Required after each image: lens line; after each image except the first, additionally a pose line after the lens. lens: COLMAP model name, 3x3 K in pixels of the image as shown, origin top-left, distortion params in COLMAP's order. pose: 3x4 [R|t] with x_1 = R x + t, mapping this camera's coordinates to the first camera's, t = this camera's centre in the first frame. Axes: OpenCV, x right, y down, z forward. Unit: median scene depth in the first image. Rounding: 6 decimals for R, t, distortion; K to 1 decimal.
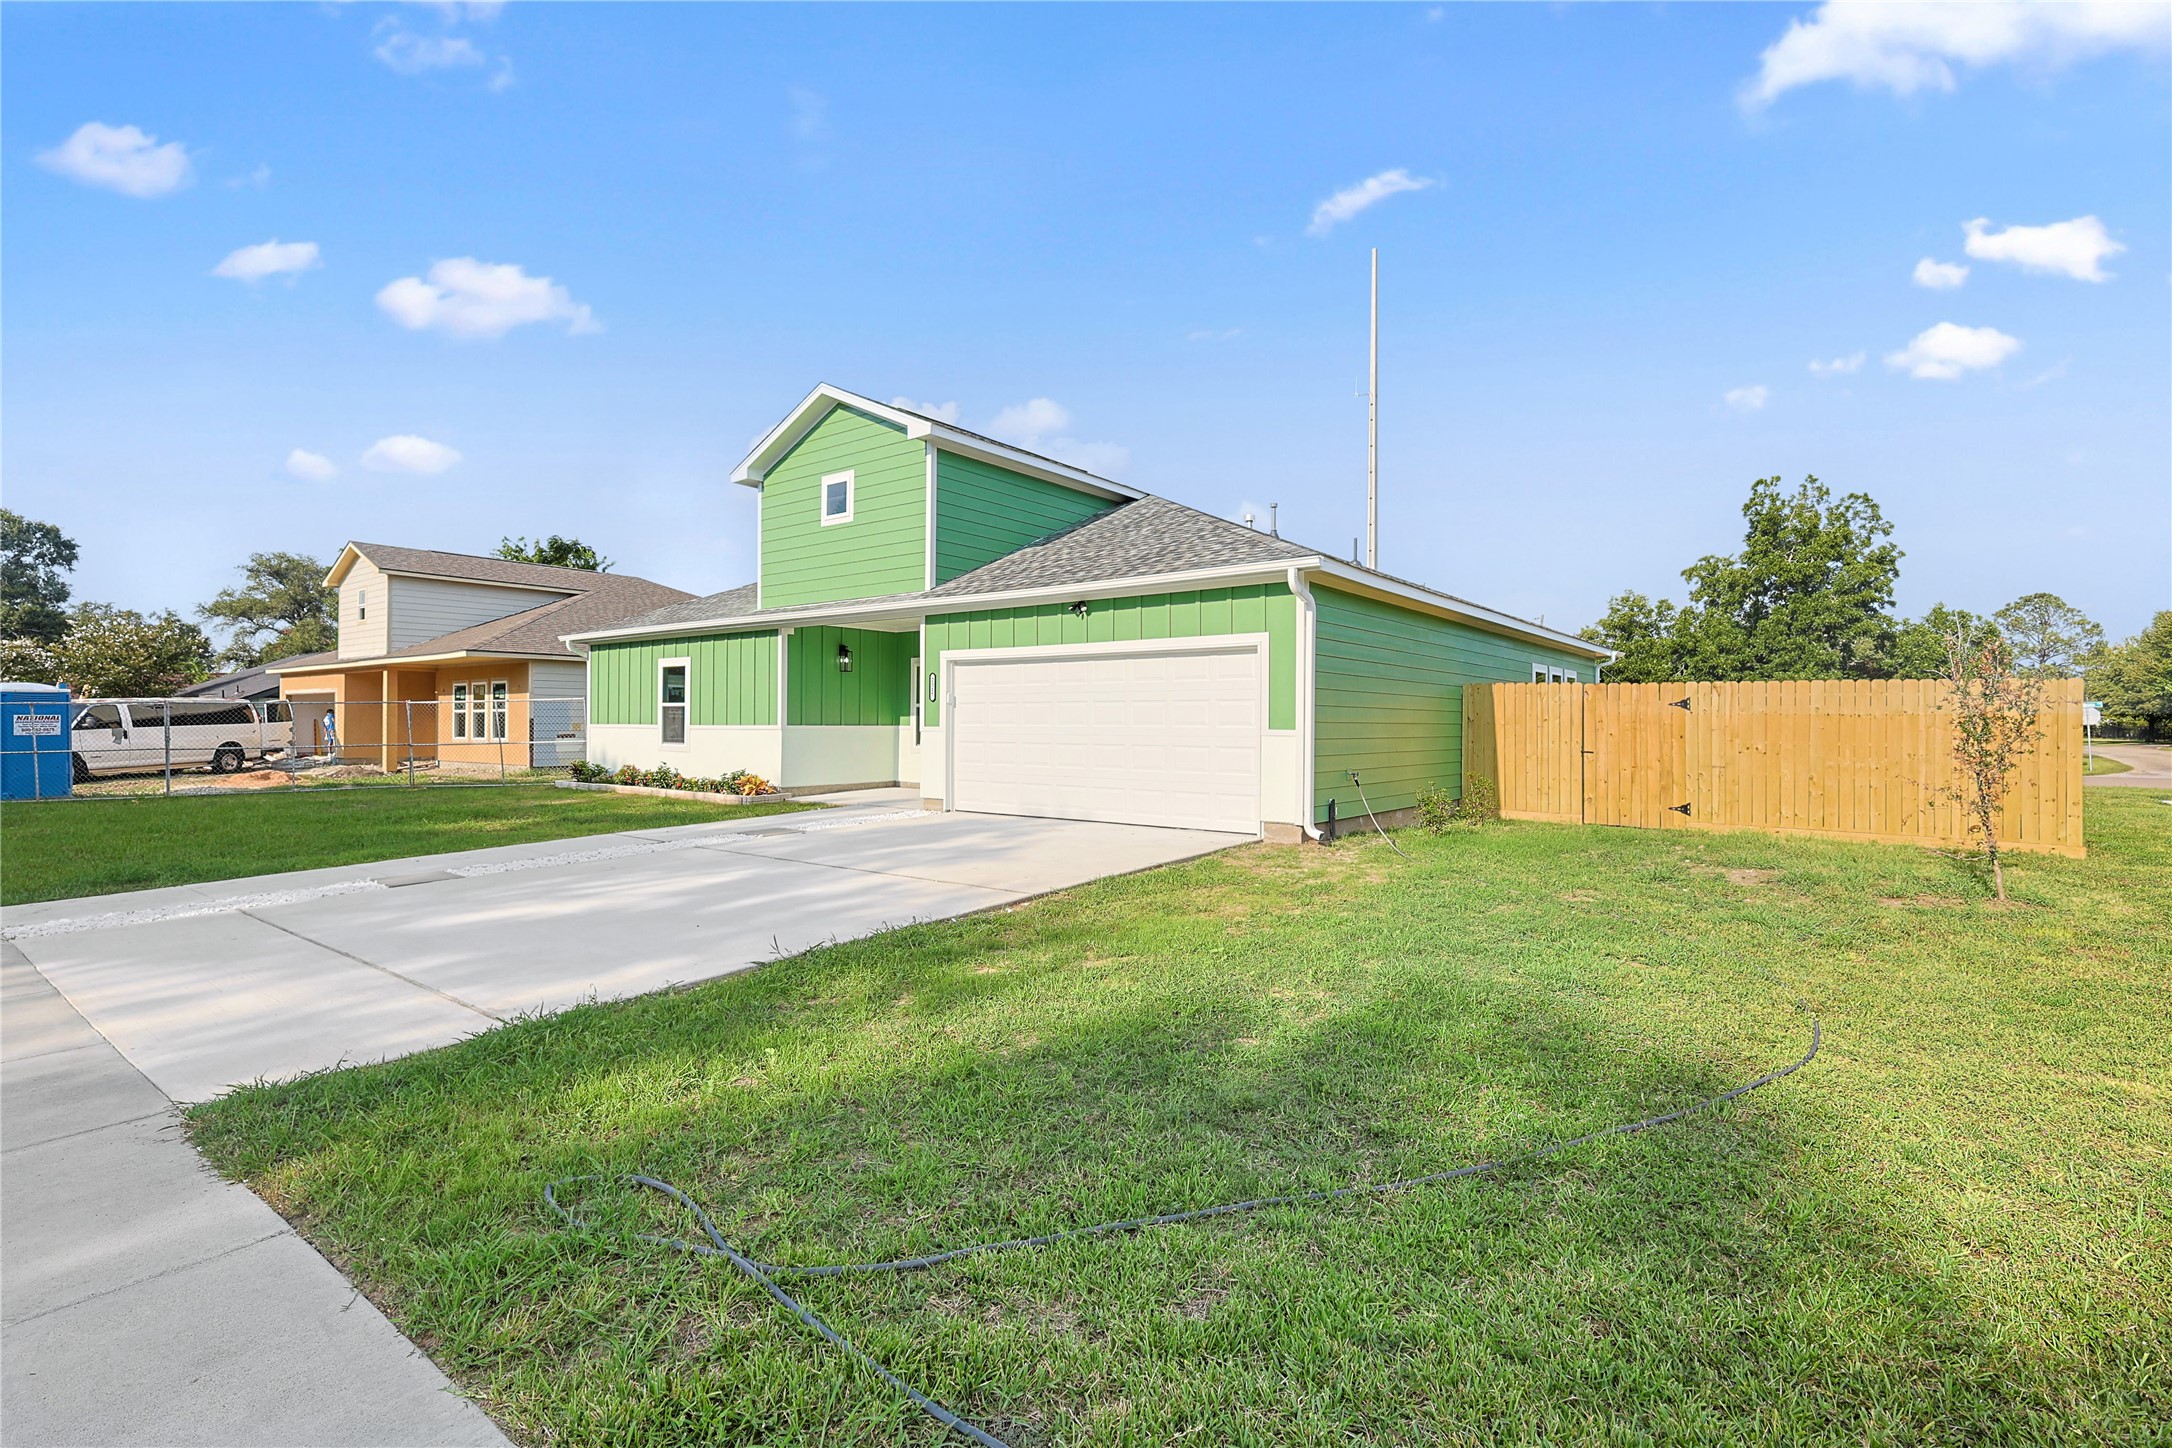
lens RADIAL K [[1006.0, 0, 1089.1], [0, 1006.0, 702.3], [0, 0, 1]] dist [0.003526, -0.000511]
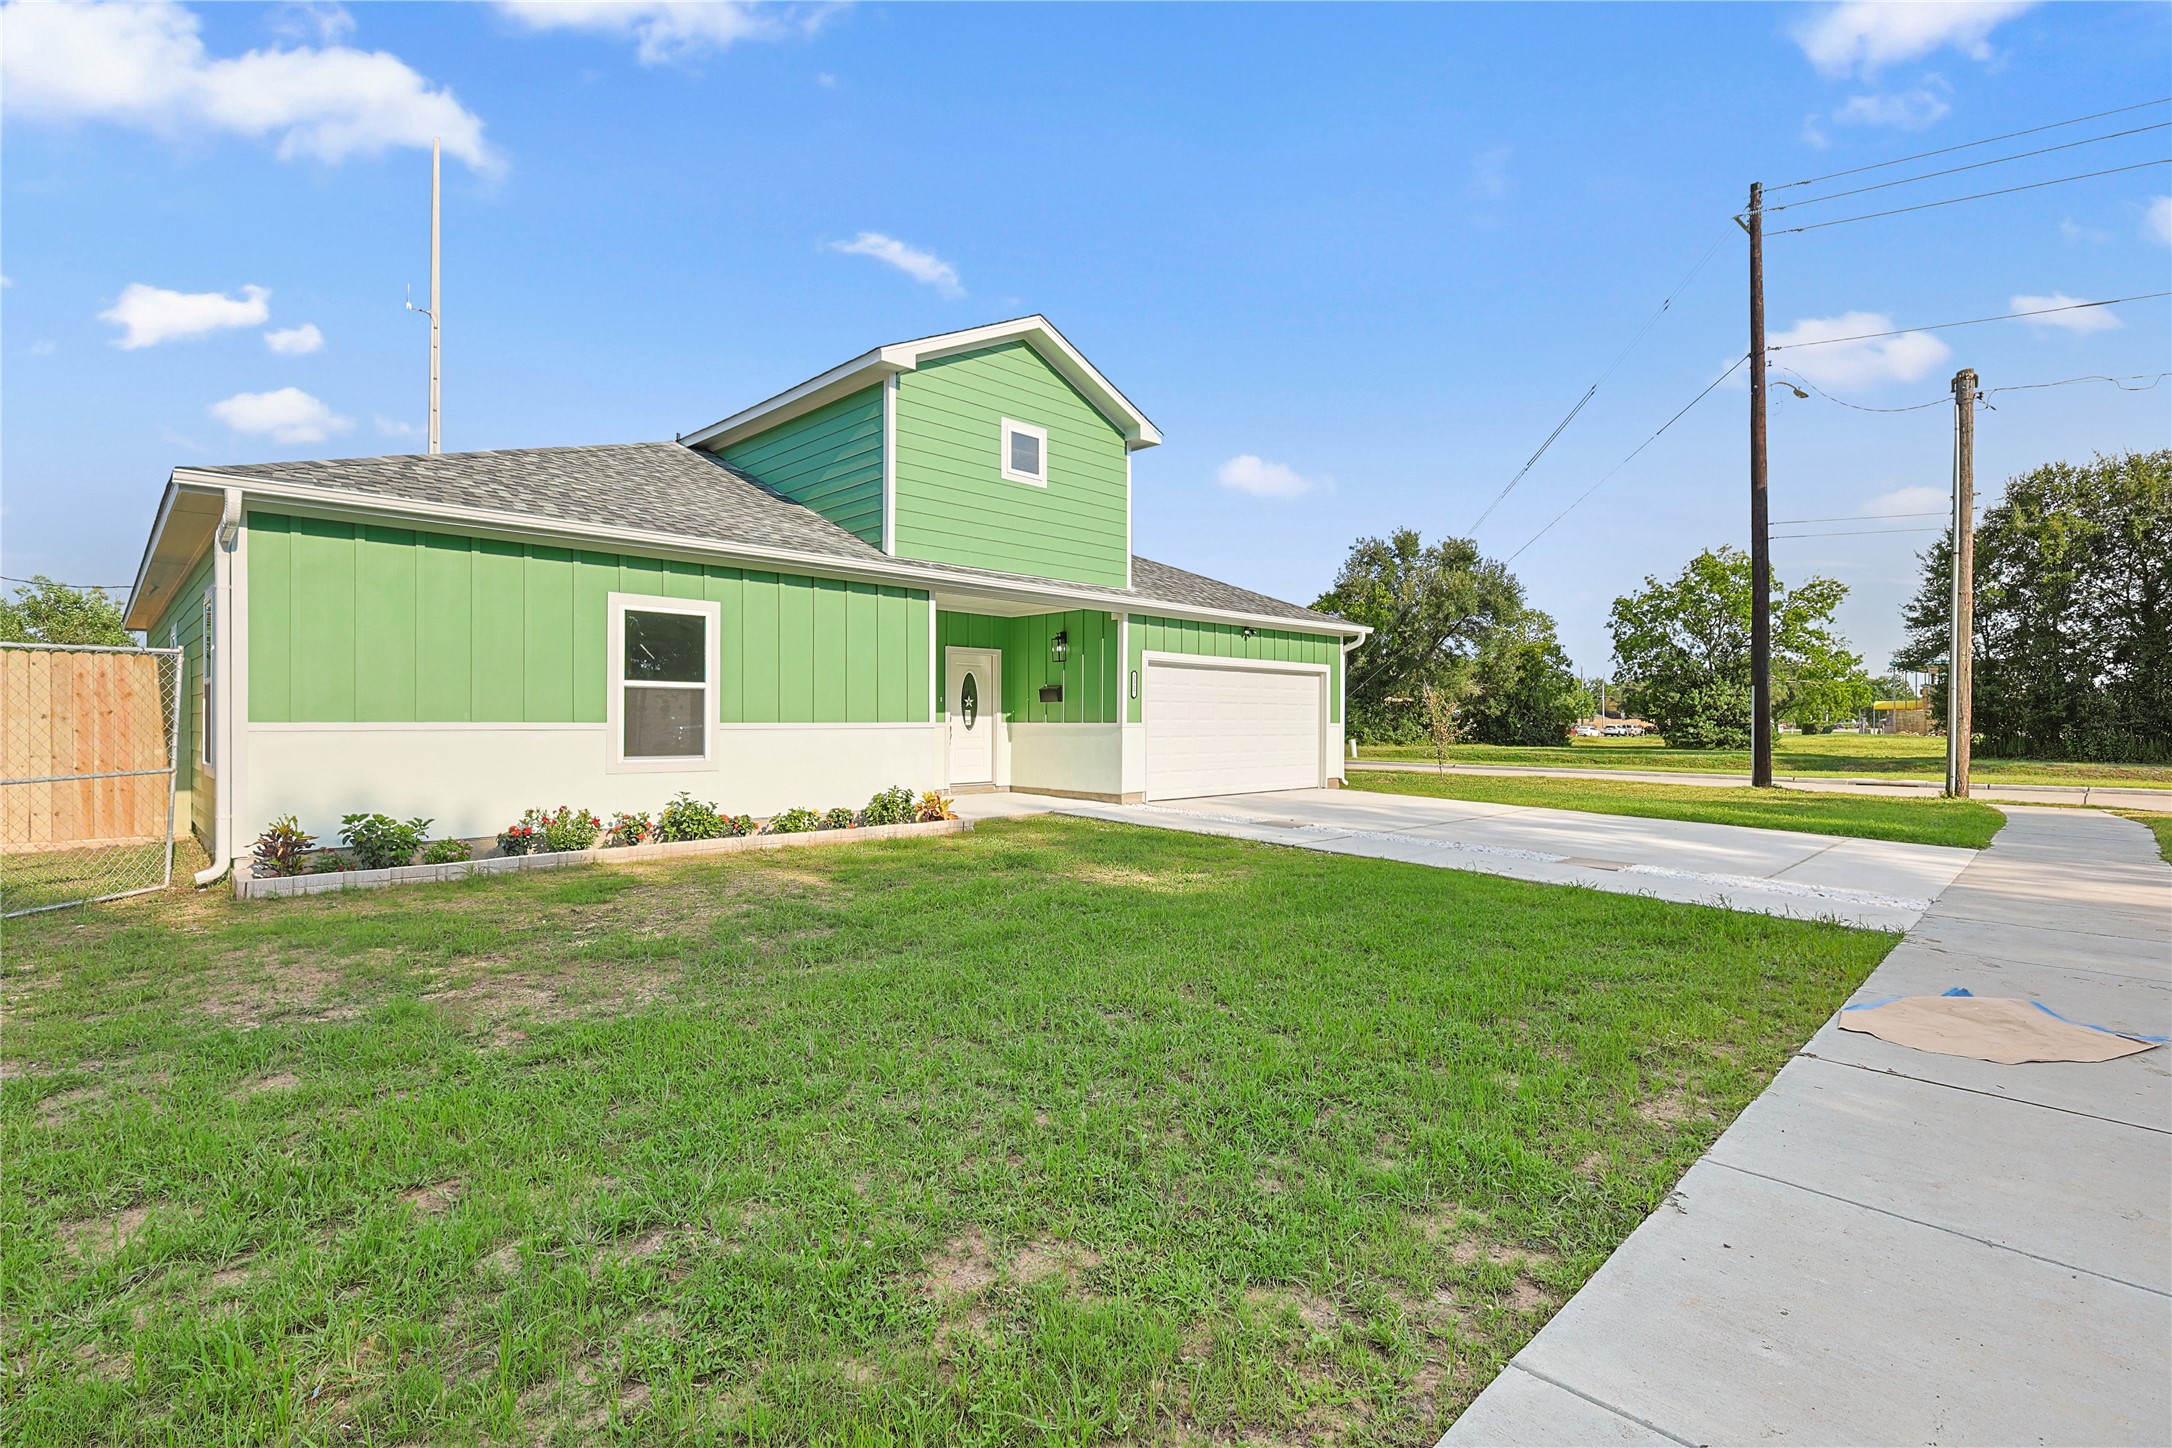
lens RADIAL K [[1006.0, 0, 1089.1], [0, 1006.0, 702.3], [0, 0, 1]] dist [0.003526, -0.000511]
pose [[0.134798, 0.014417, 0.990768, -1.077495], [-0.025097, 0.999623, -0.011131, 0.014319], [-0.990555, -0.023365, 0.135109, 0.829361]]
